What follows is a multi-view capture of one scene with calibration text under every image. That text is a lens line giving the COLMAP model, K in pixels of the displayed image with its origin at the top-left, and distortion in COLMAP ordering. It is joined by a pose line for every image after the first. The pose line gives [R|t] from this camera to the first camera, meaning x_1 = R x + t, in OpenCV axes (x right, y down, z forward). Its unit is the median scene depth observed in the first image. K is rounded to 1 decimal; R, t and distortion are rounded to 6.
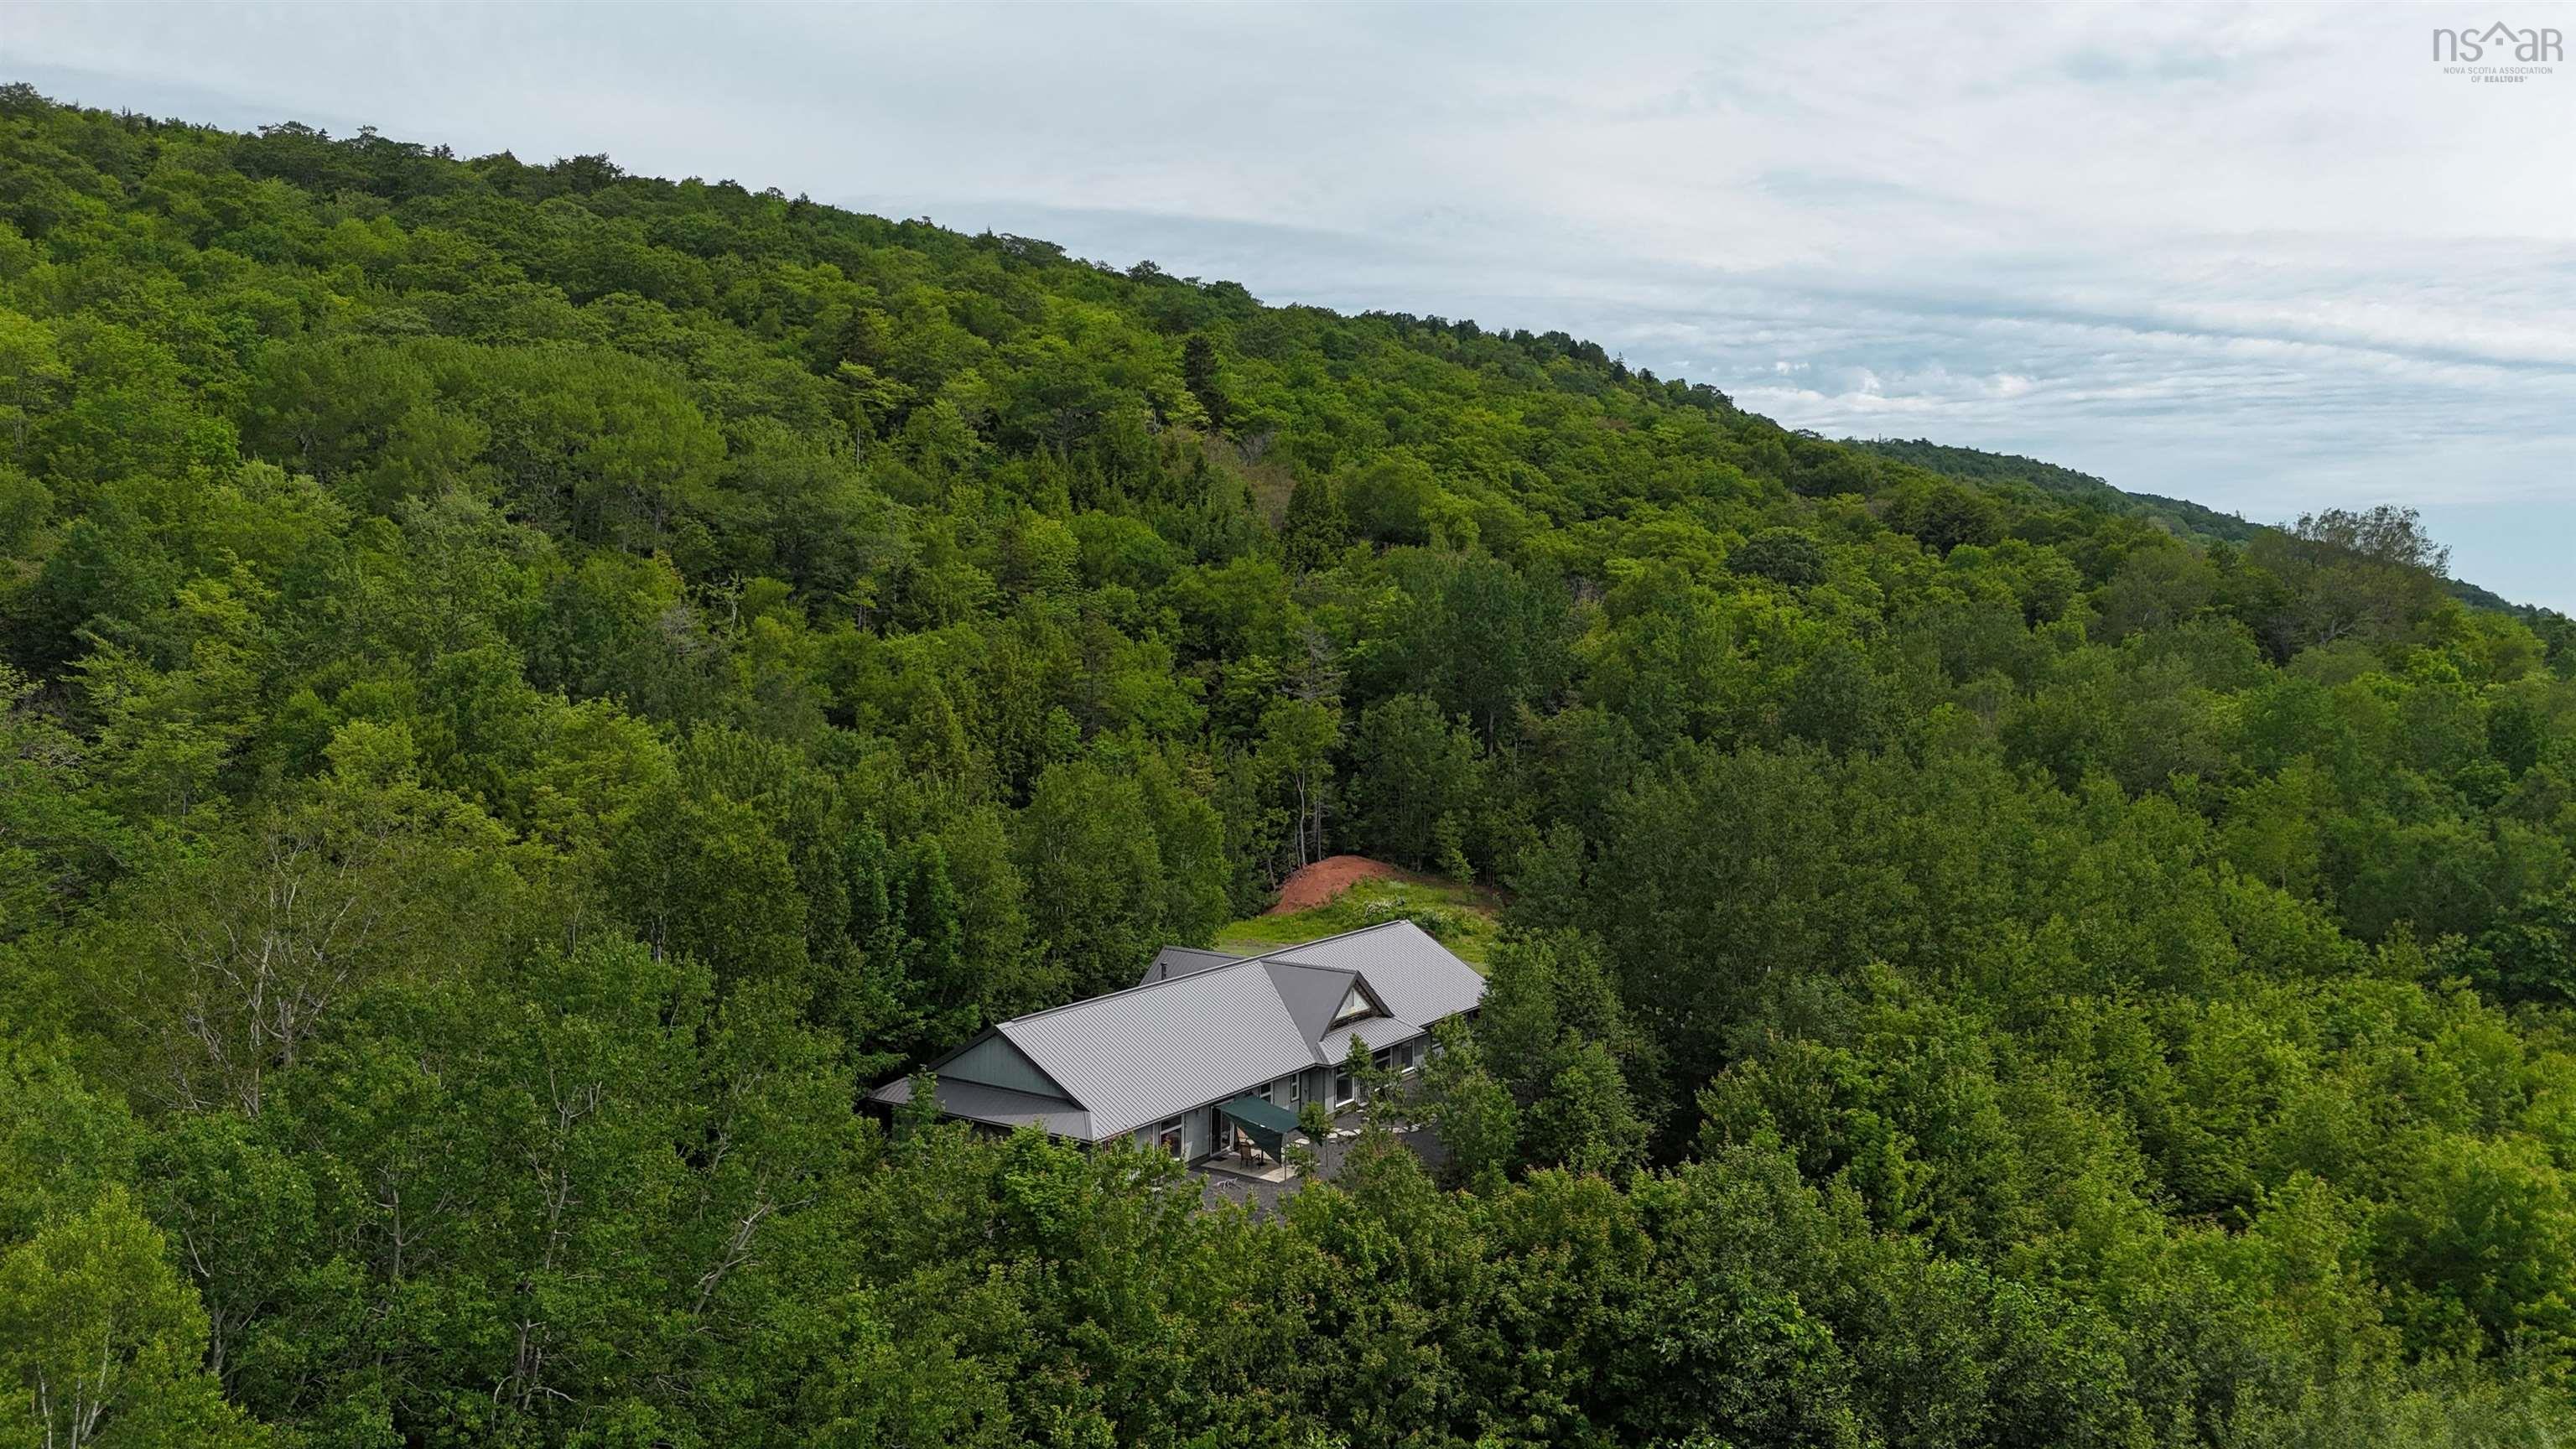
lens RADIAL K [[1648.1, 0, 1288.0], [0, 1648.1, 724.5], [0, 0, 1]] dist [0.107926, -0.120534]
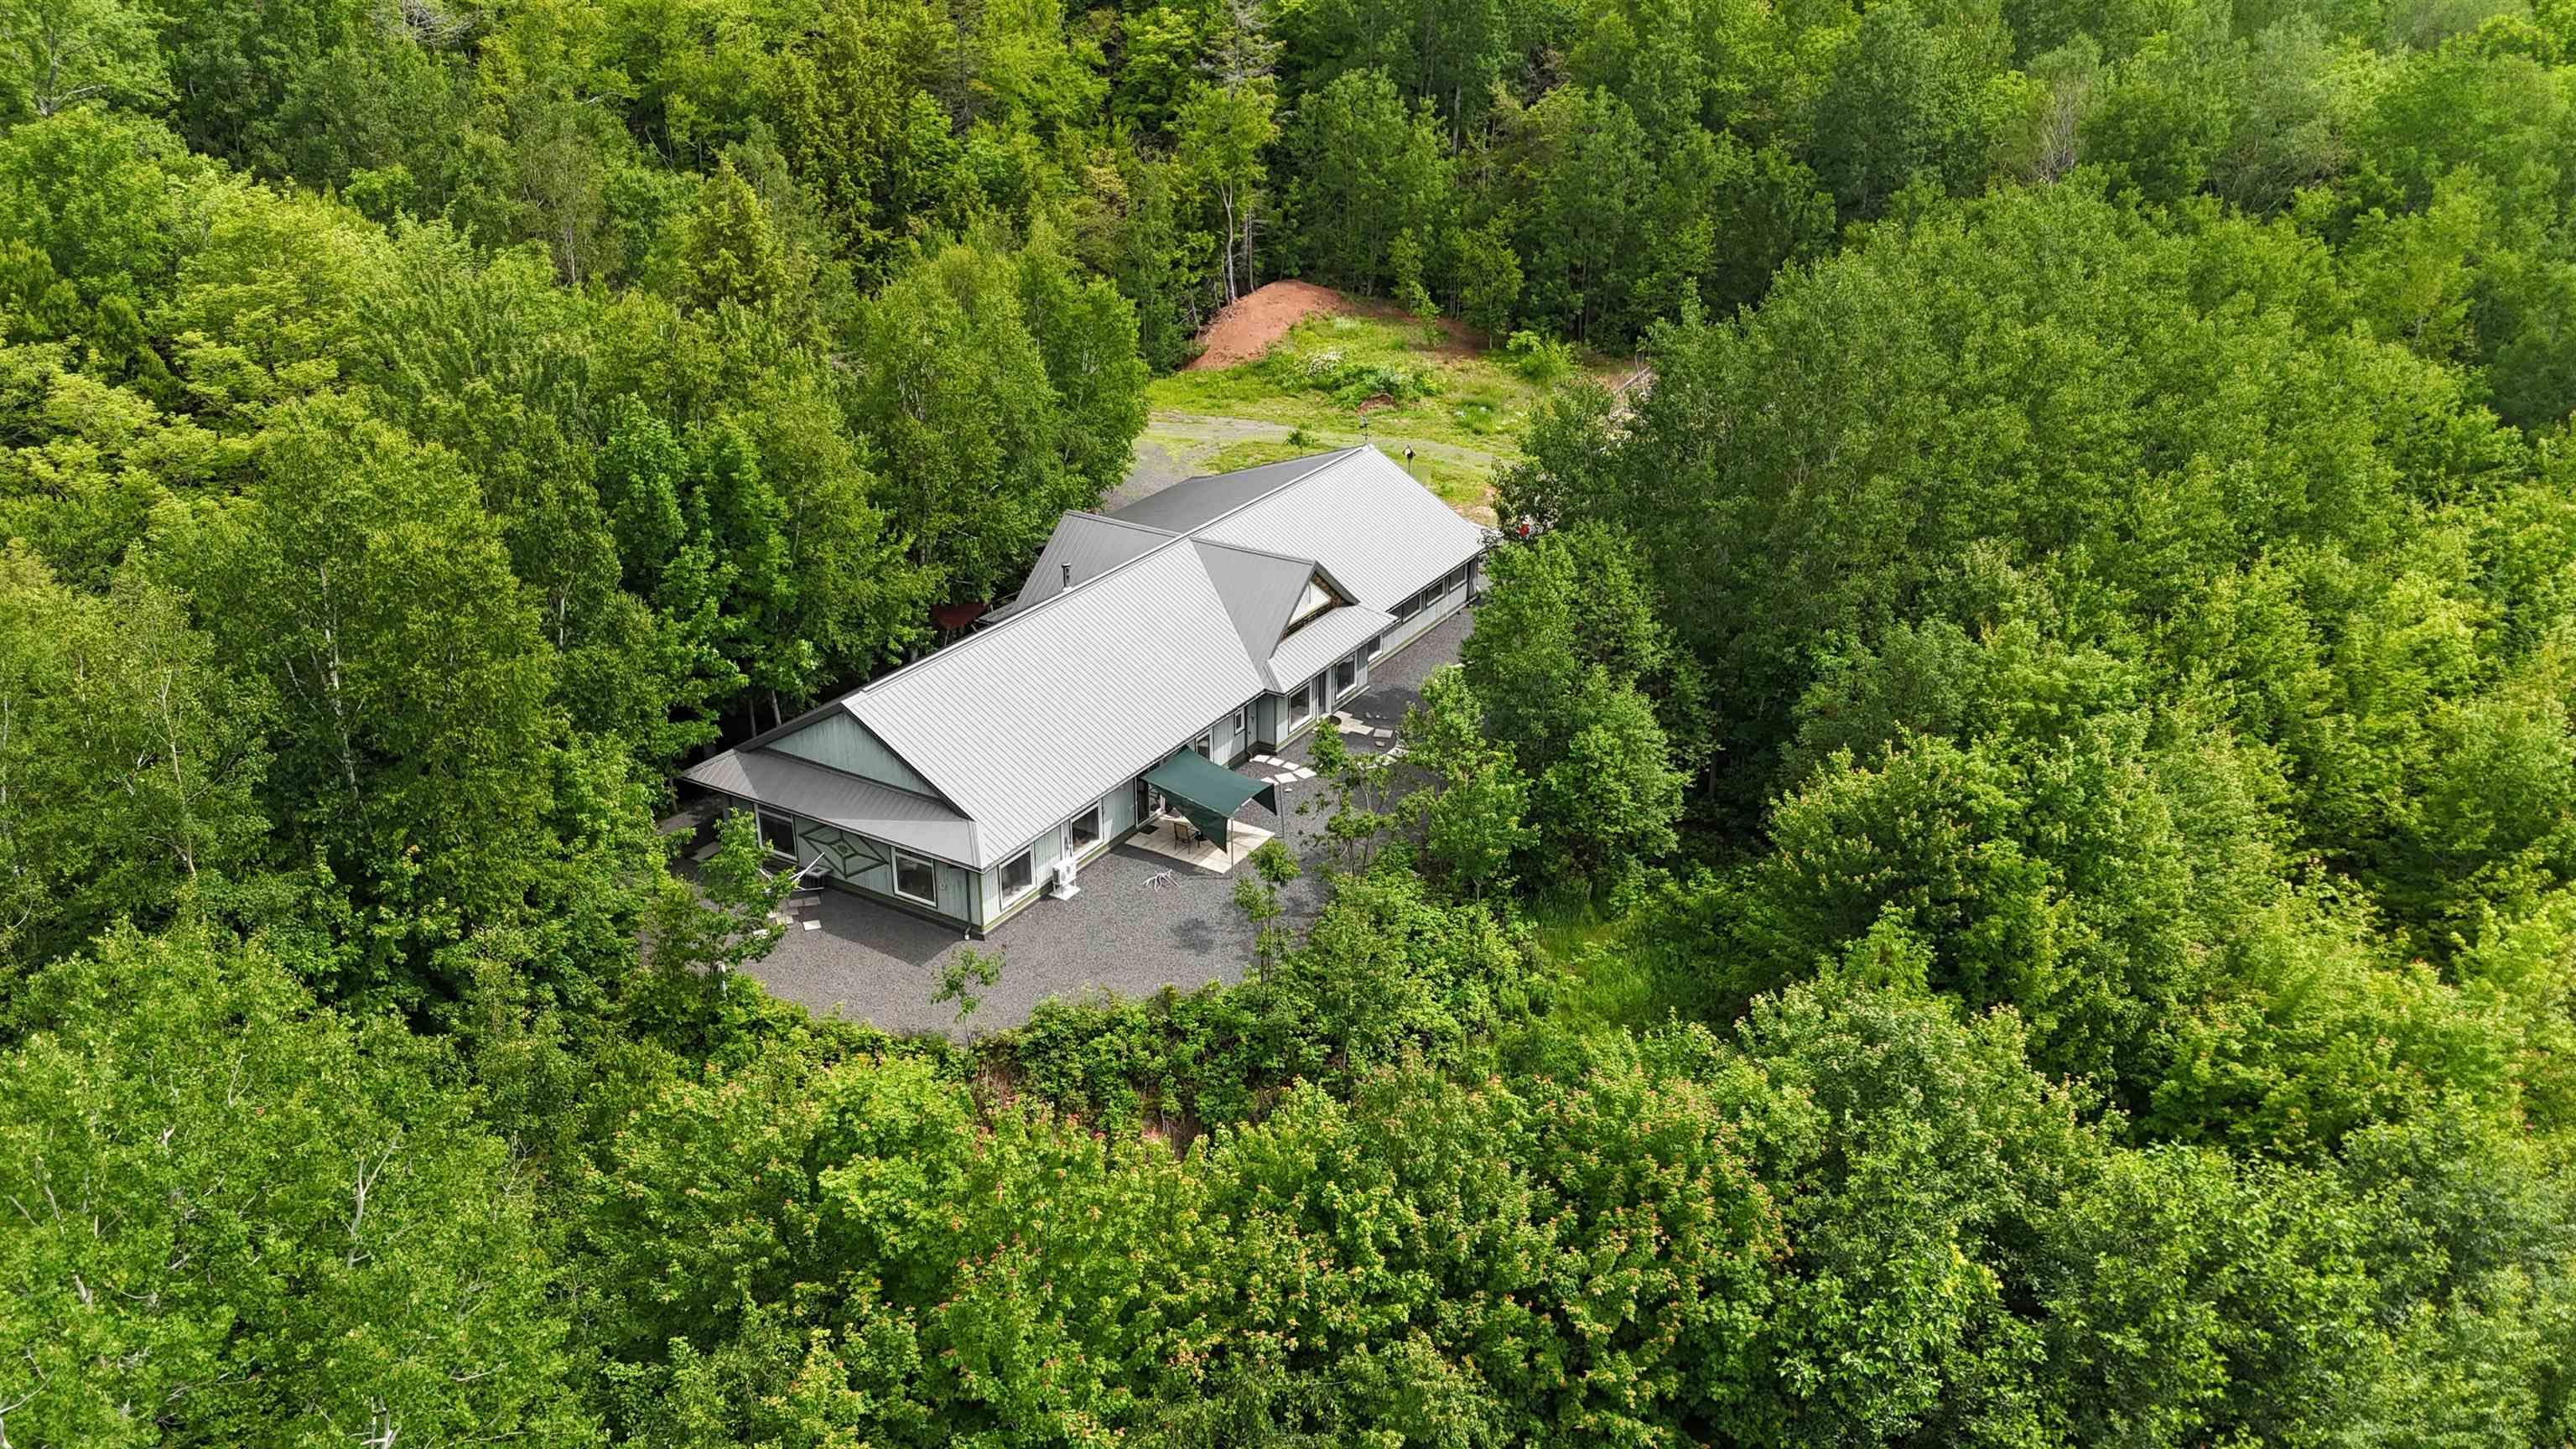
lens RADIAL K [[1838.7, 0, 1288.0], [0, 1838.7, 724.5], [0, 0, 1]] dist [0.080467, -0.068570]
pose [[0.999092, -0.021834, 0.036582, -0.003878], [0.008487, 0.943478, 0.331326, -0.056835], [-0.041749, -0.330715, 0.942807, 0.137383]]
